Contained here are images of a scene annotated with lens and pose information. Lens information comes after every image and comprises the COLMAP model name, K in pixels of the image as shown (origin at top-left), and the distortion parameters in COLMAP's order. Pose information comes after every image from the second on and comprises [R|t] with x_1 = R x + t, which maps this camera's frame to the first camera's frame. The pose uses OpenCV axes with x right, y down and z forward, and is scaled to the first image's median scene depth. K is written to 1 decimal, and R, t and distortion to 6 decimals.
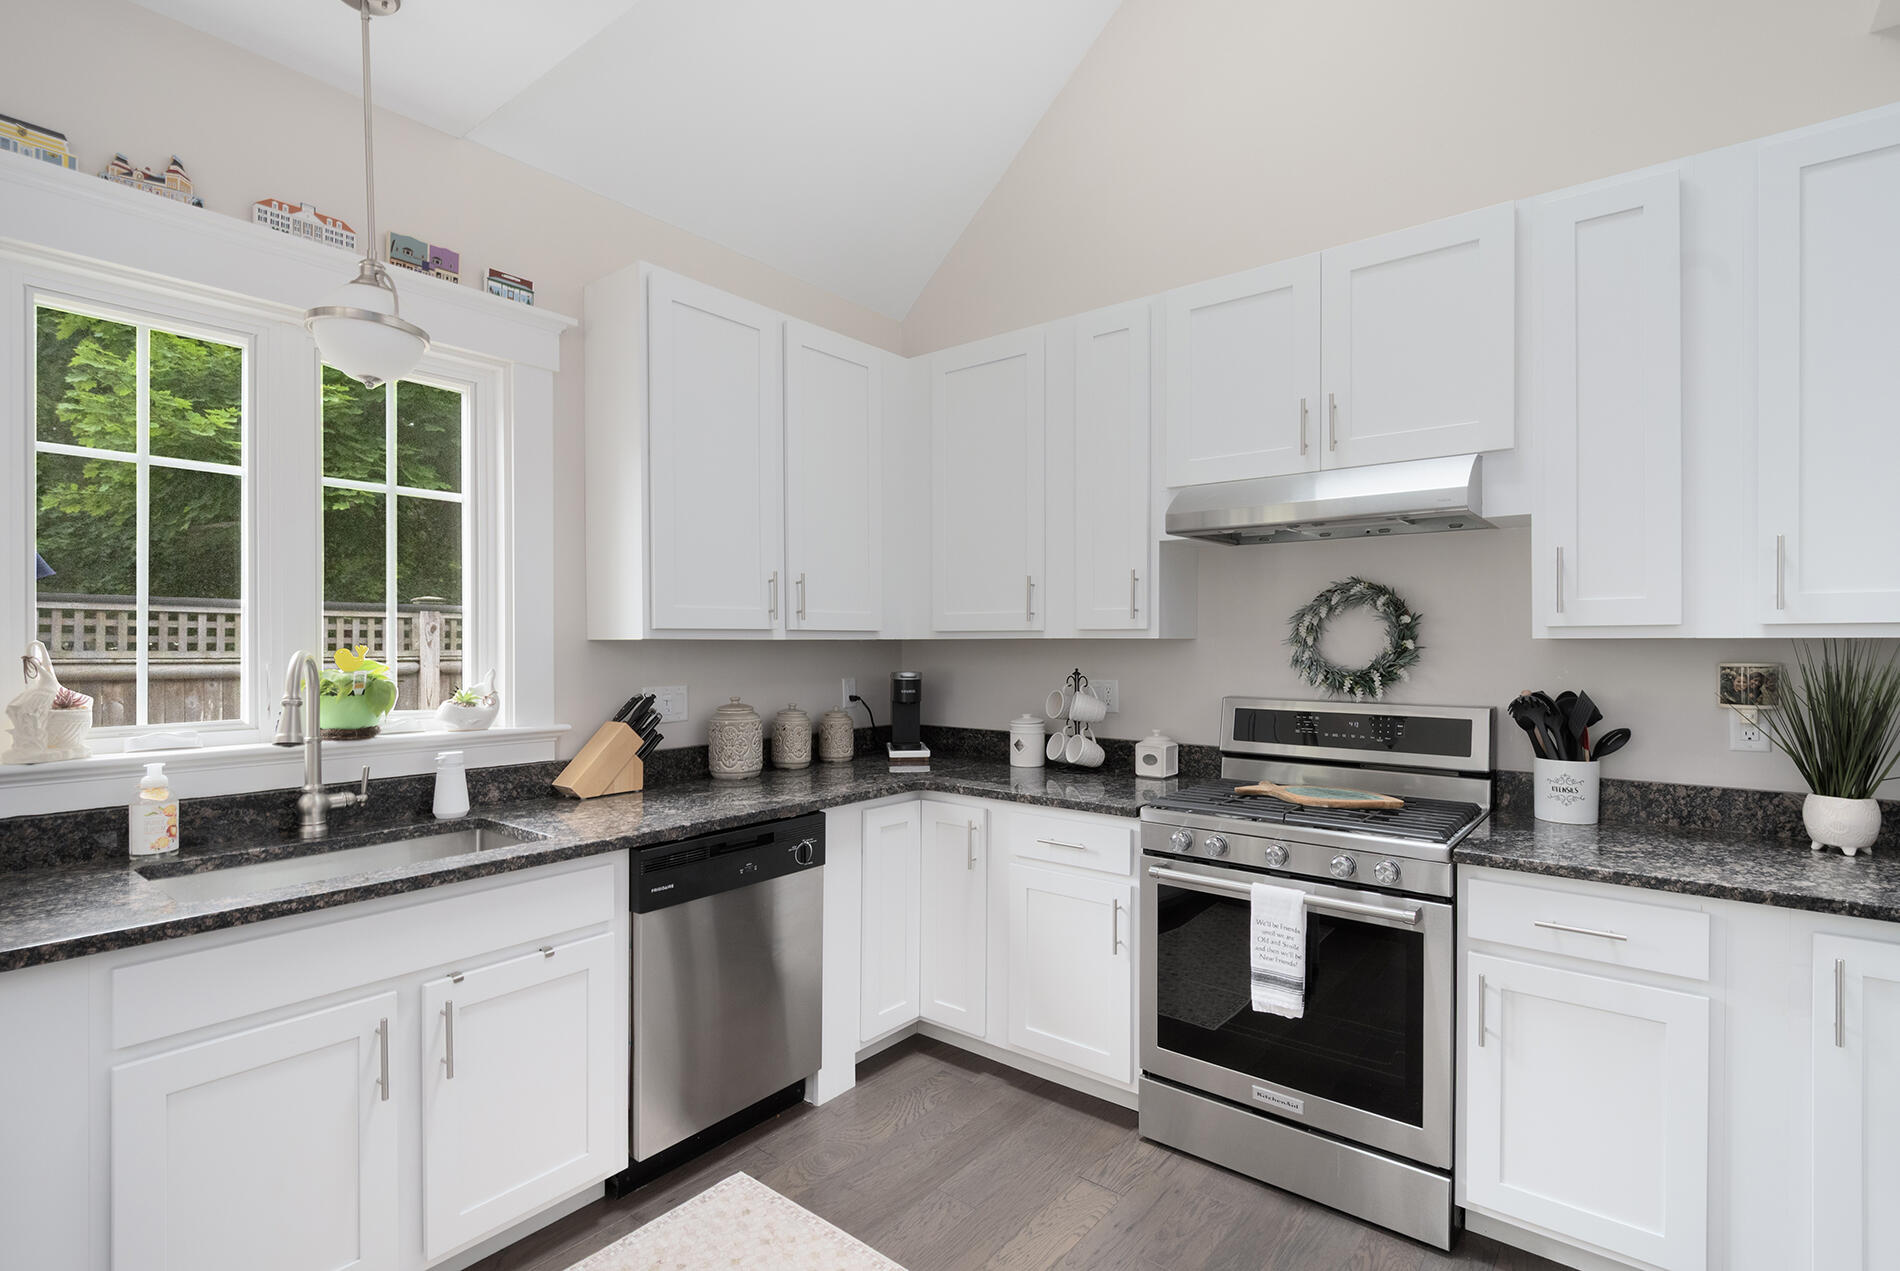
lens RADIAL K [[874.5, 0, 950.3], [0, 874.5, 643.5], [0, 0, 1]] dist [0.002198, -0.000785]
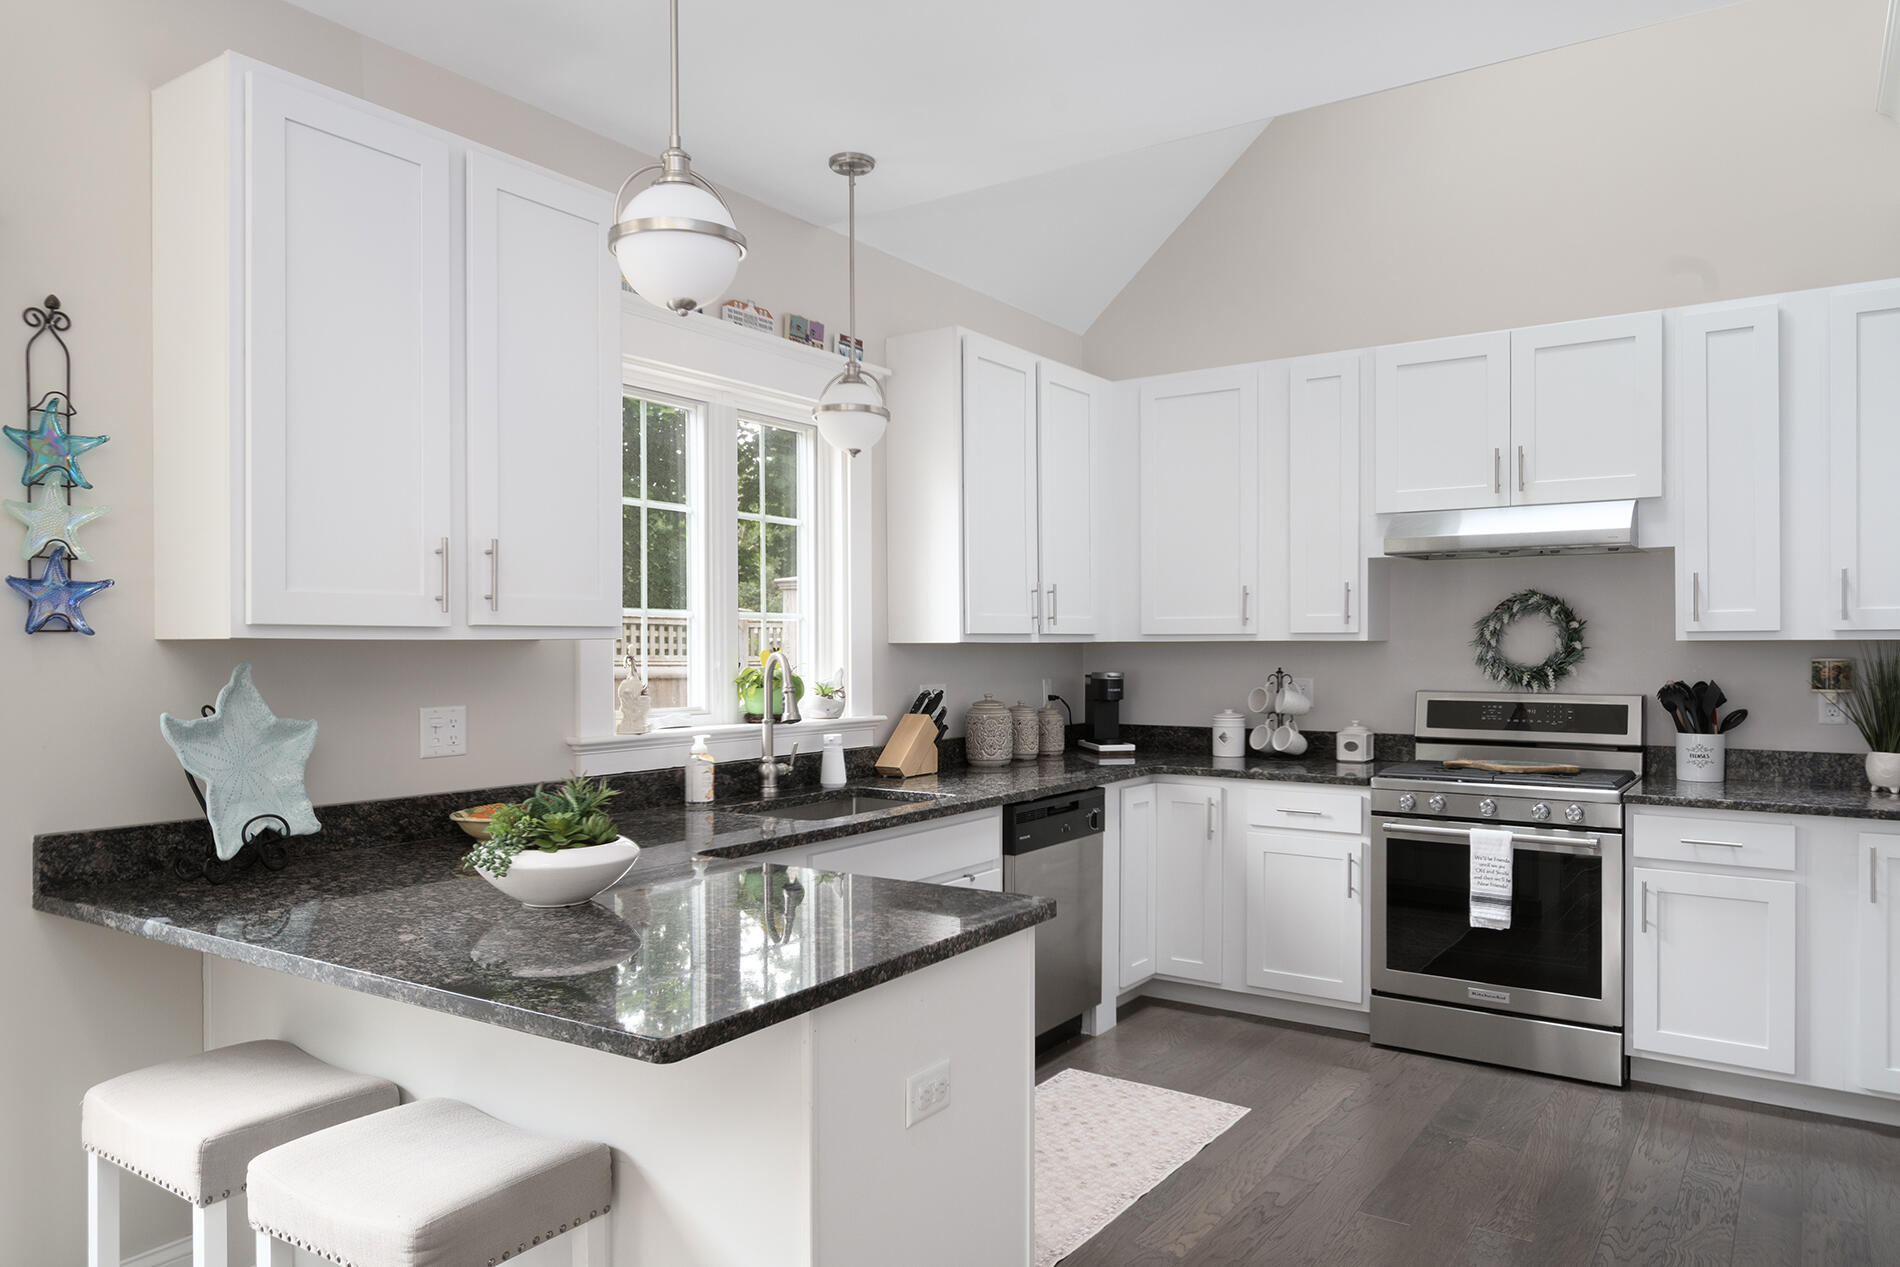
lens RADIAL K [[1239.0, 0, 930.2], [0, 1239.0, 645.7], [0, 0, 1]] dist [-0.007147, 0.012759]
pose [[0.997848, -0.002484, 0.065518, -0.517241], [0.002548, 0.999996, -0.000883, 0.000963], [-0.065516, 0.001048, 0.997851, -0.704646]]
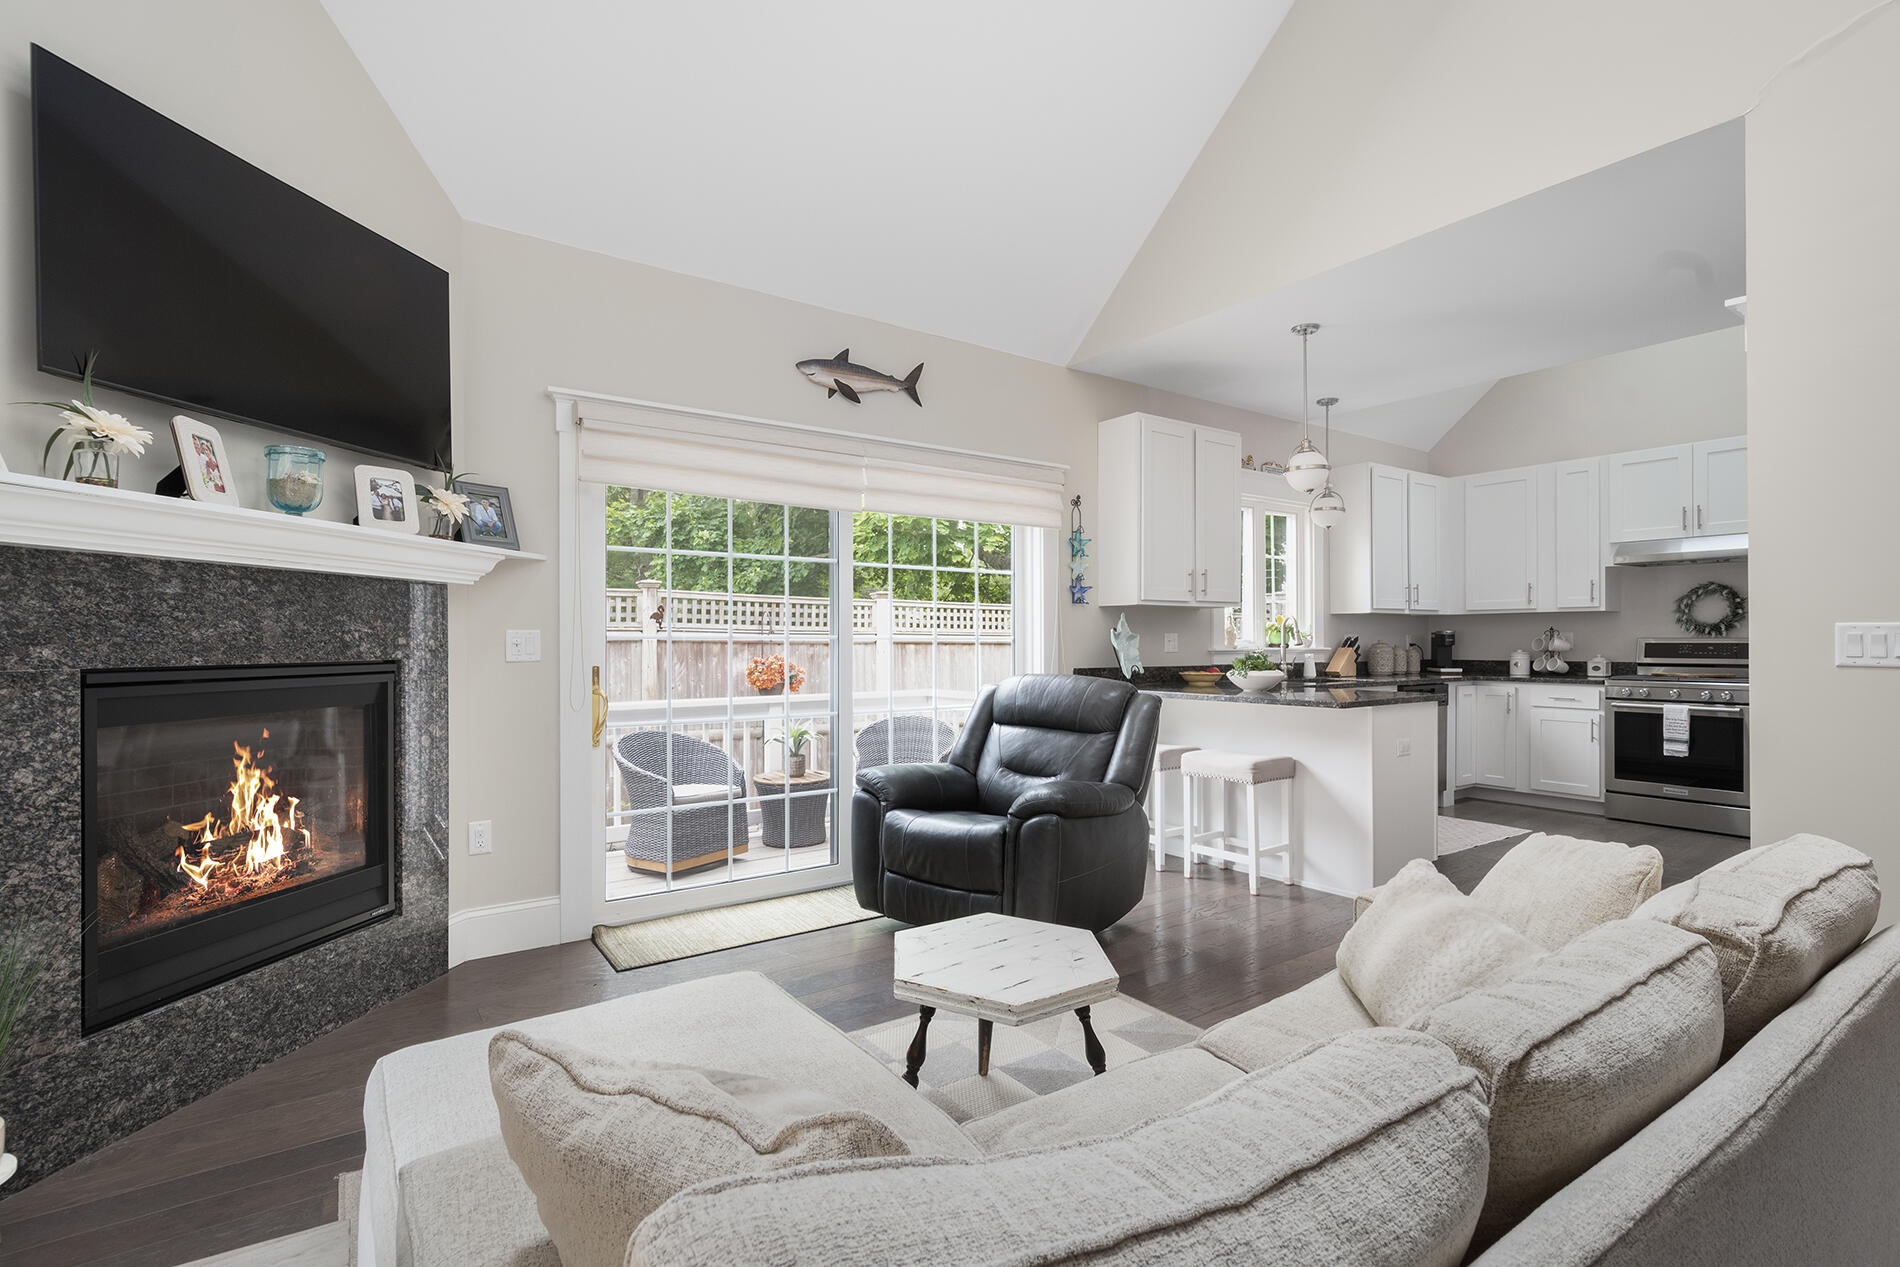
lens RADIAL K [[887.6, 0, 941.5], [0, 887.6, 634.4], [0, 0, 1]] dist [-0.001057, -0.000411]
pose [[0.961584, -0.003874, -0.274484, -0.858595], [0.001722, 0.999966, -0.008078, 0.078489], [0.274506, 0.007295, 0.961558, -1.828063]]
